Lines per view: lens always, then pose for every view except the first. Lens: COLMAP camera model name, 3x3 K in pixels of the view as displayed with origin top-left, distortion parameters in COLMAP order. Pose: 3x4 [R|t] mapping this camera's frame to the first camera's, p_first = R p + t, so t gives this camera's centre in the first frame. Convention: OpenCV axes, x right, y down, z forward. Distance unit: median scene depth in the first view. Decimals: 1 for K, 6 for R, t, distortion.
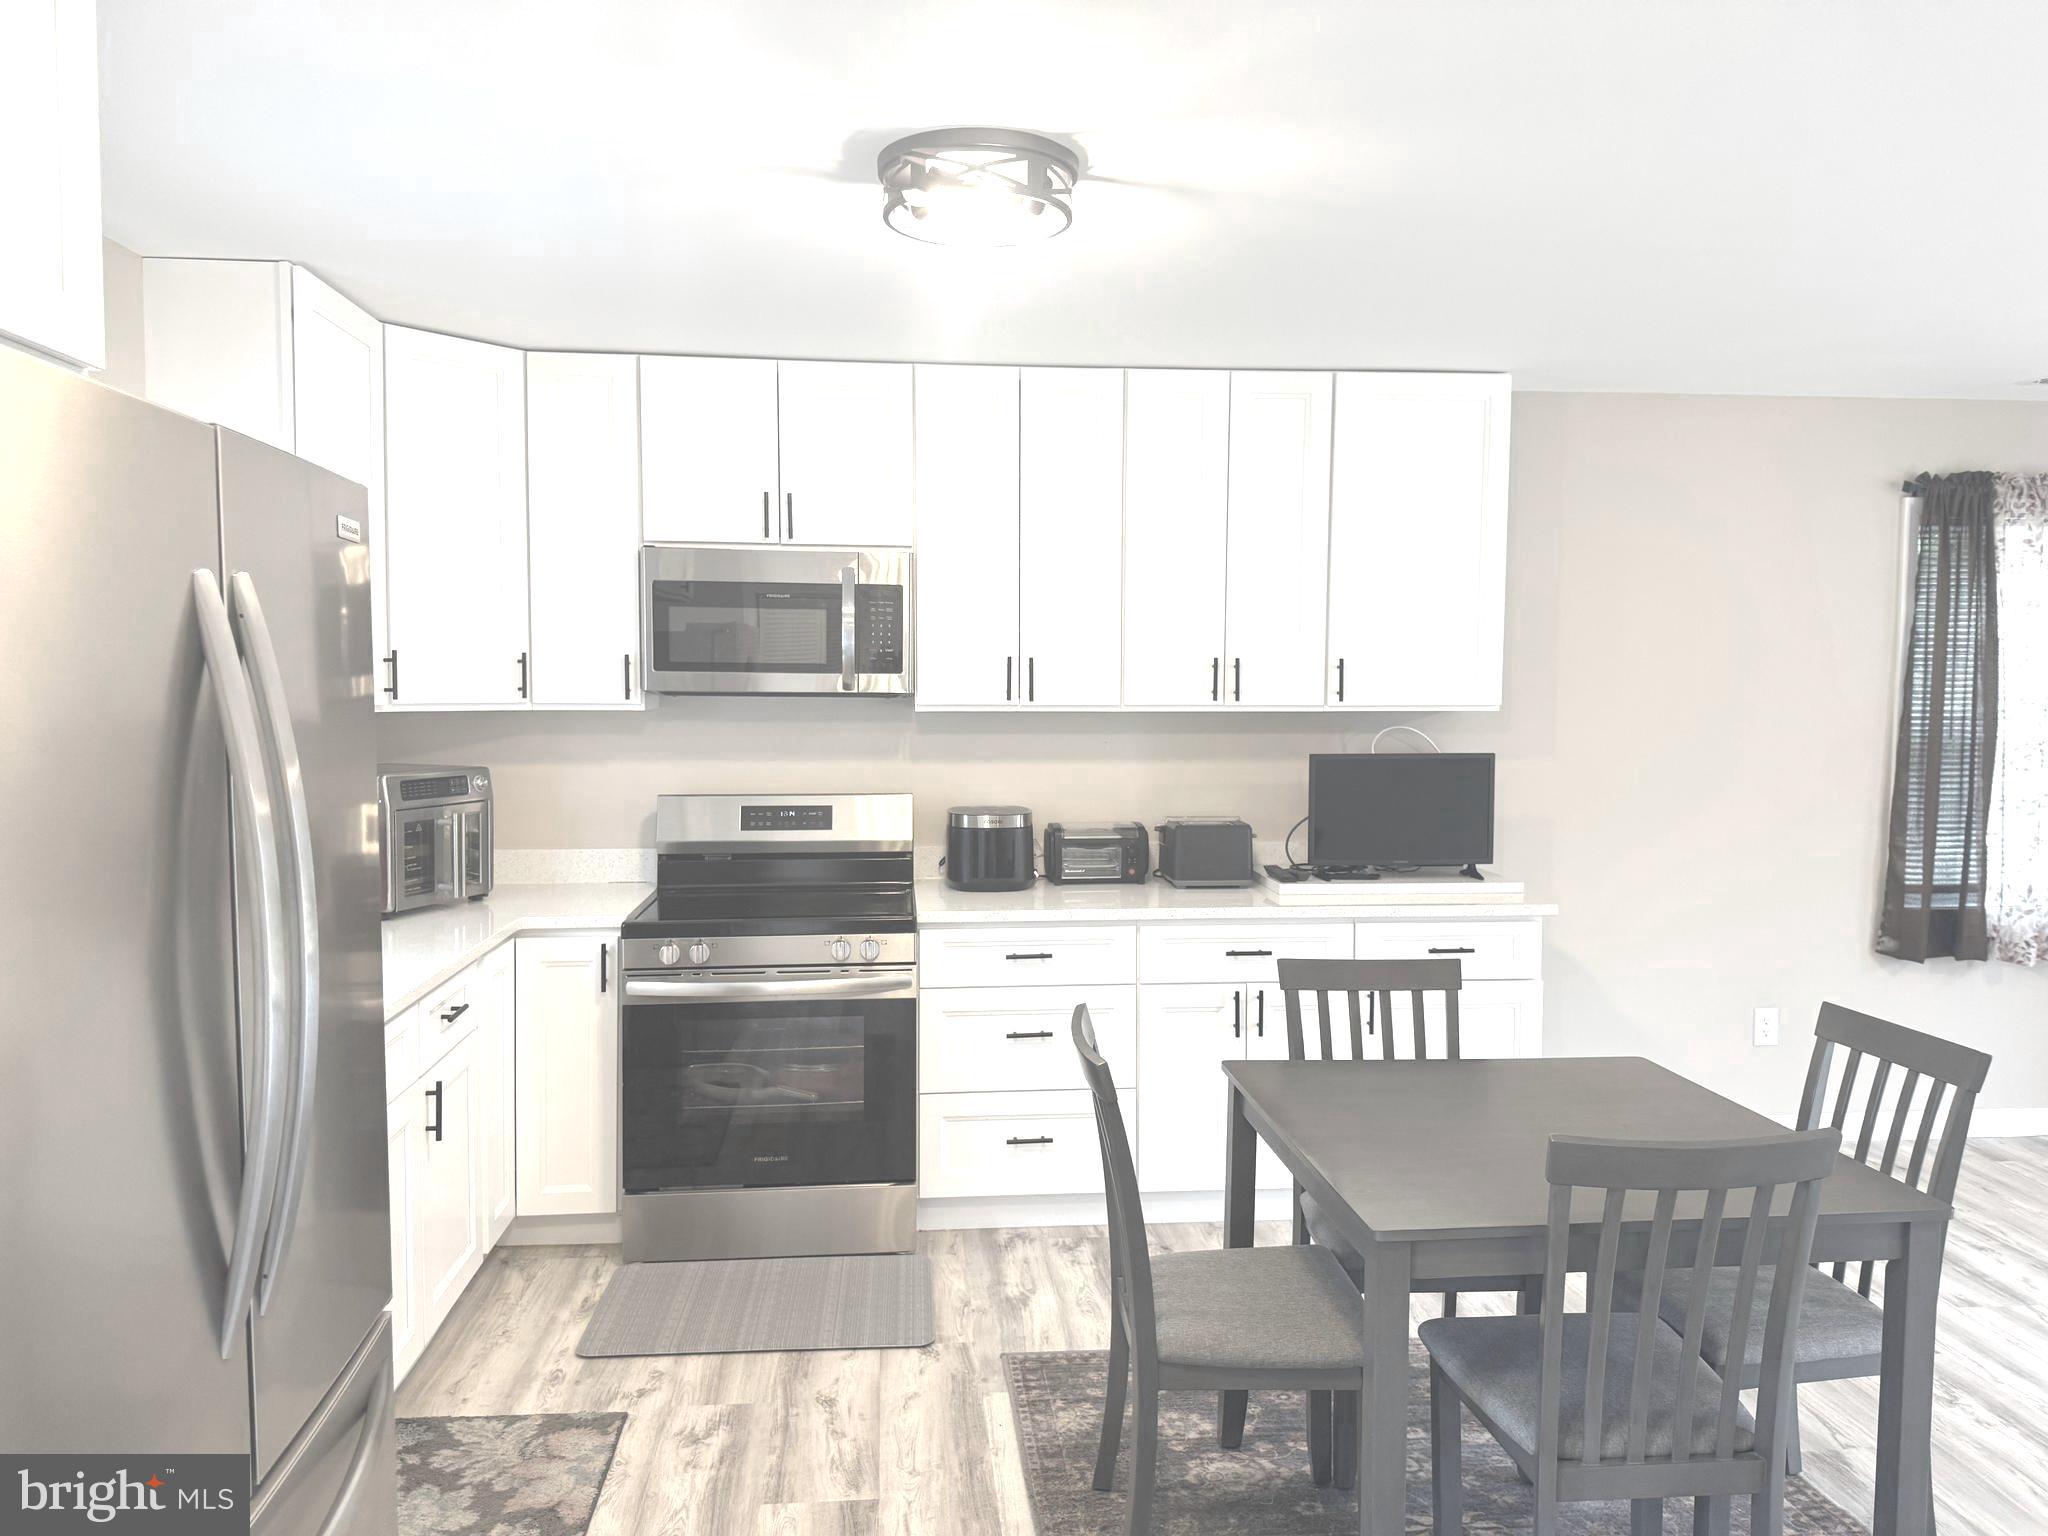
lens RADIAL K [[1426.1, 0, 986.9], [0, 1426.1, 771.2], [0, 0, 1]] dist [0.065868, -0.094880]
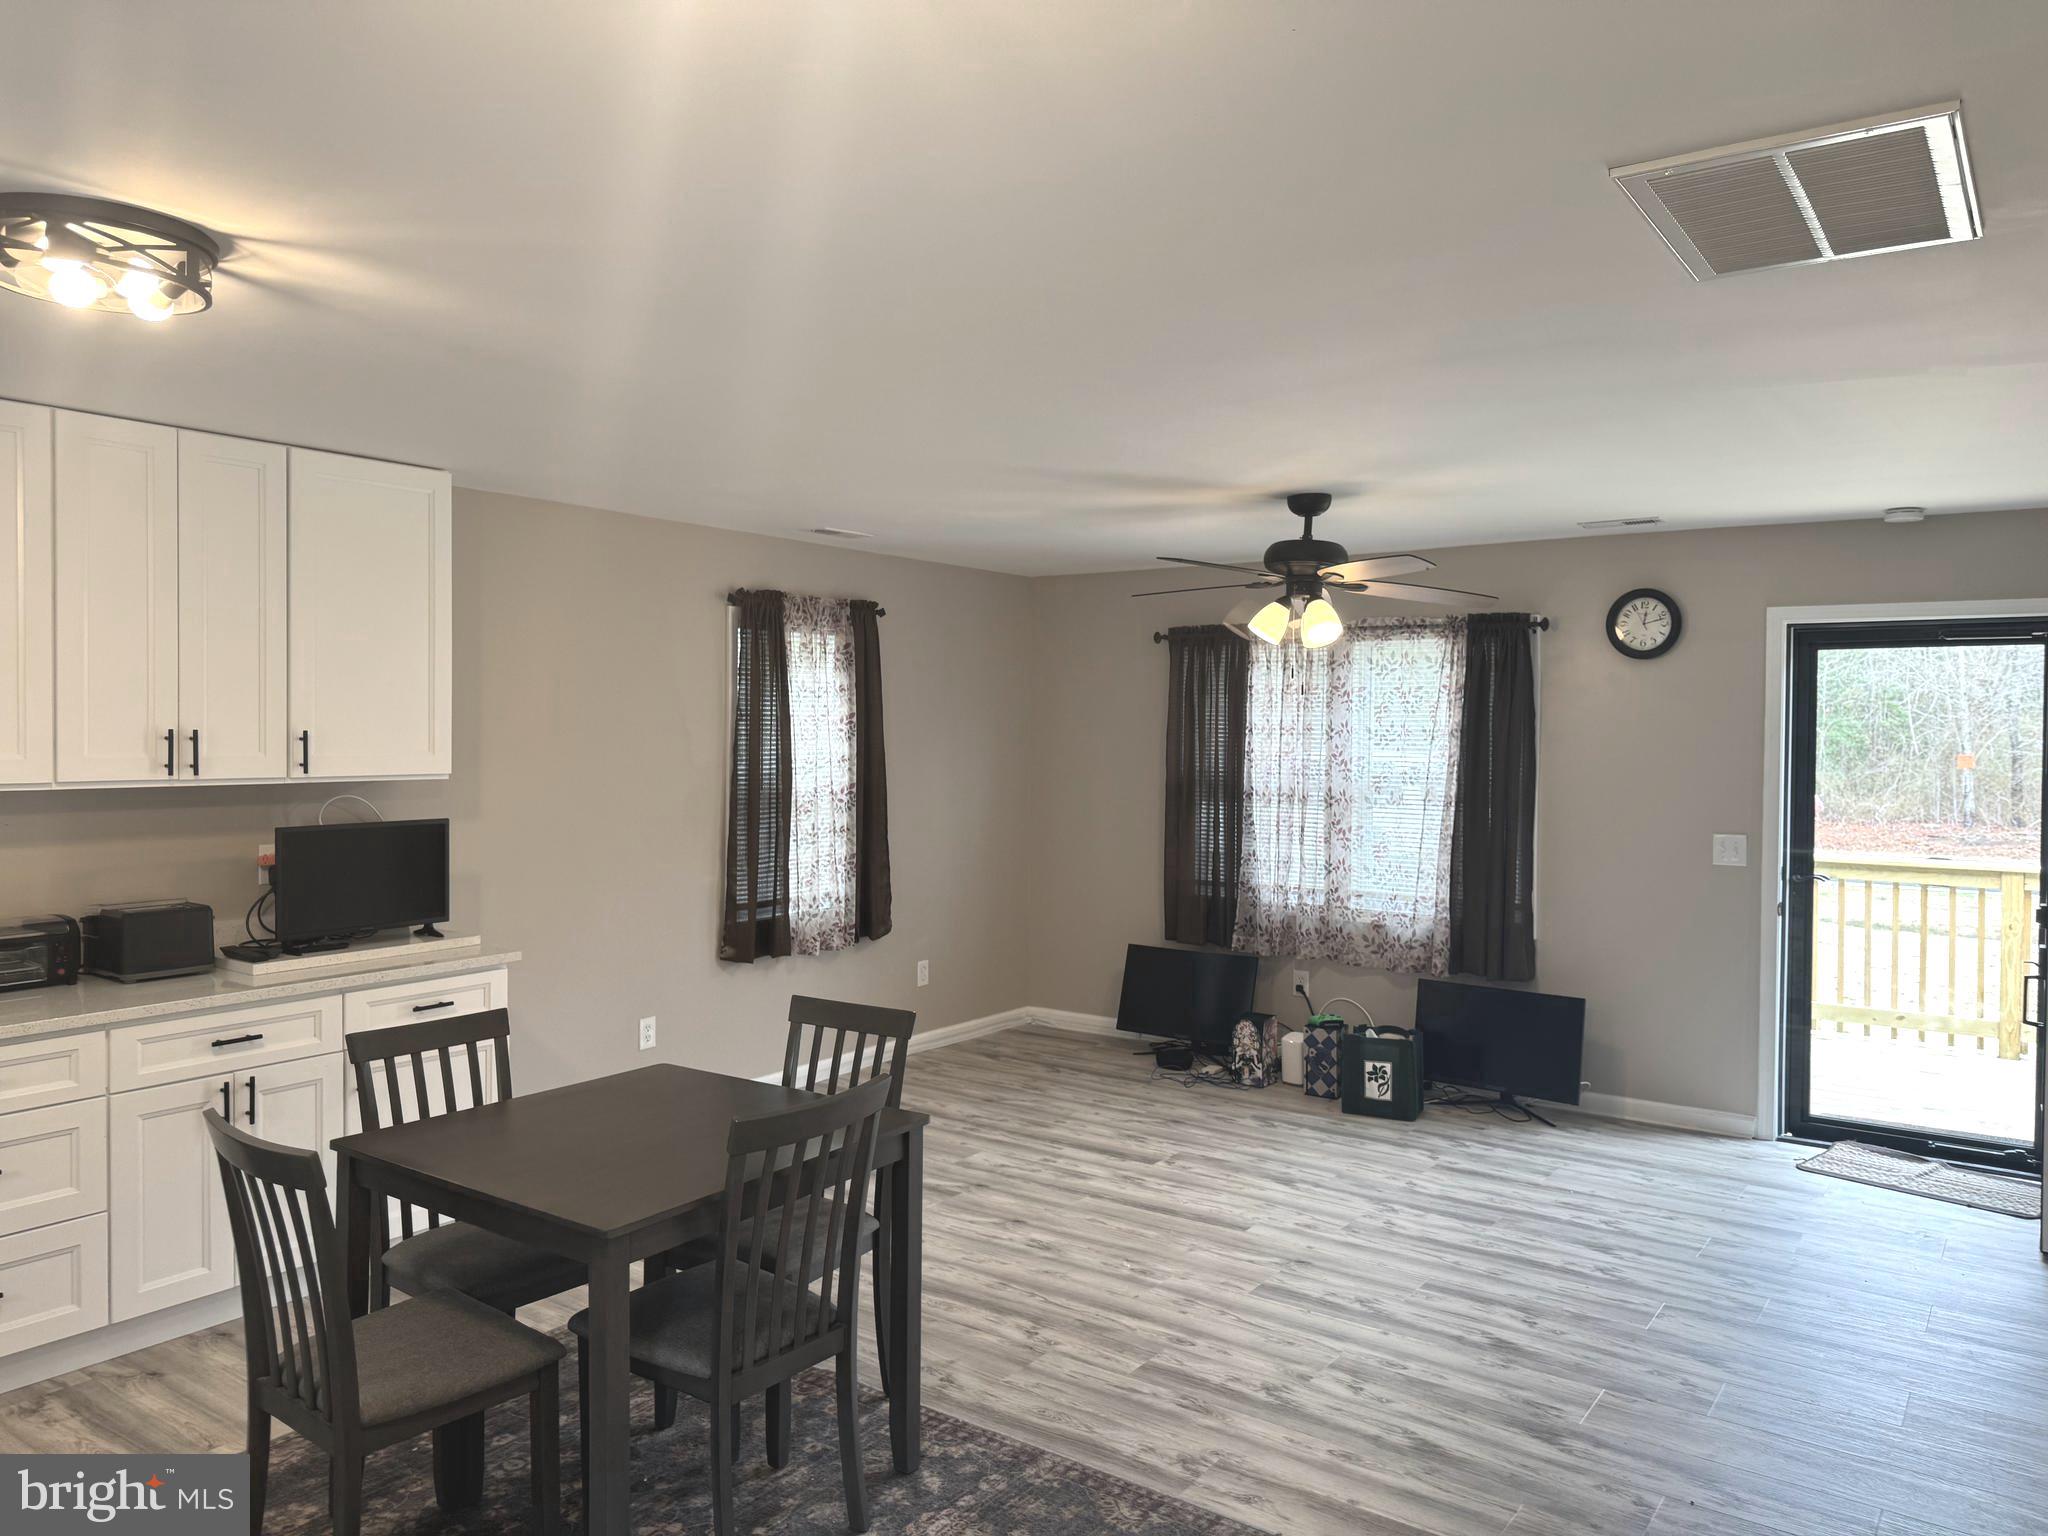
lens RADIAL K [[1429.1, 0, 1020.7], [0, 1429.1, 752.9], [0, 0, 1]] dist [0.133192, -0.241154]
pose [[0.644389, -0.010224, 0.764630, -0.205383], [0.042271, 0.998858, -0.022269, -0.019230], [-0.763529, 0.046672, 0.644085, -0.033415]]
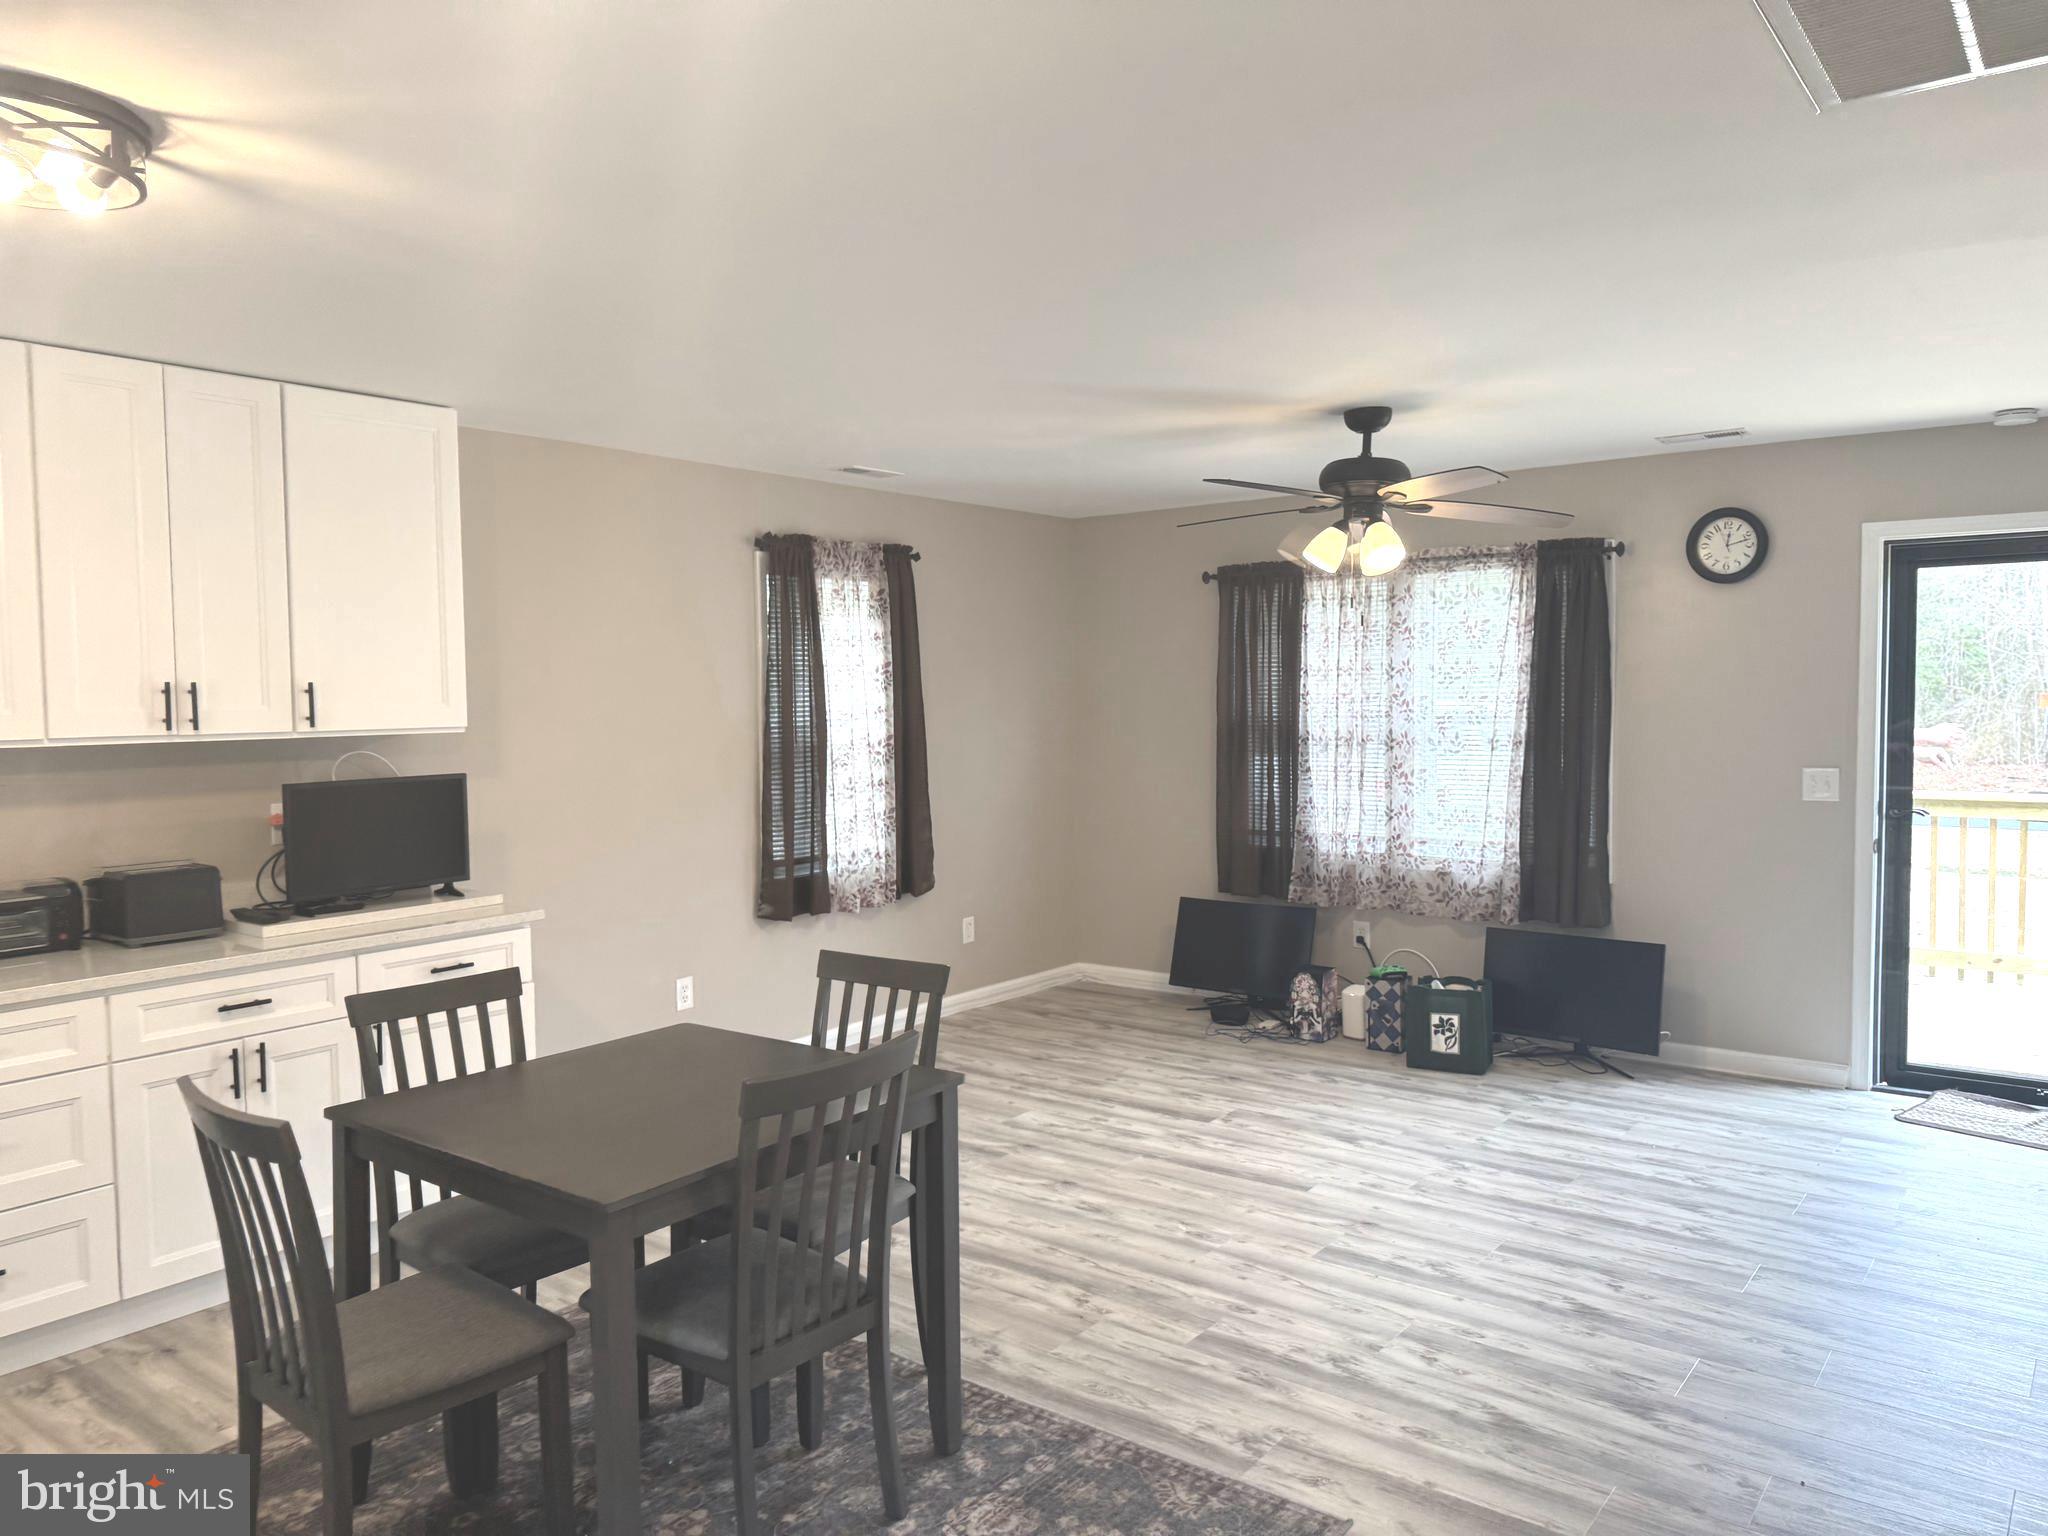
lens RADIAL K [[1426.5, 0, 1020.1], [0, 1426.5, 772.4], [0, 0, 1]] dist [0.147001, -0.282559]
pose [[0.671437, -0.053372, 0.739137, -0.151881], [0.061940, 0.997955, 0.015794, -0.004783], [-0.738469, 0.035178, 0.673370, 0.001830]]
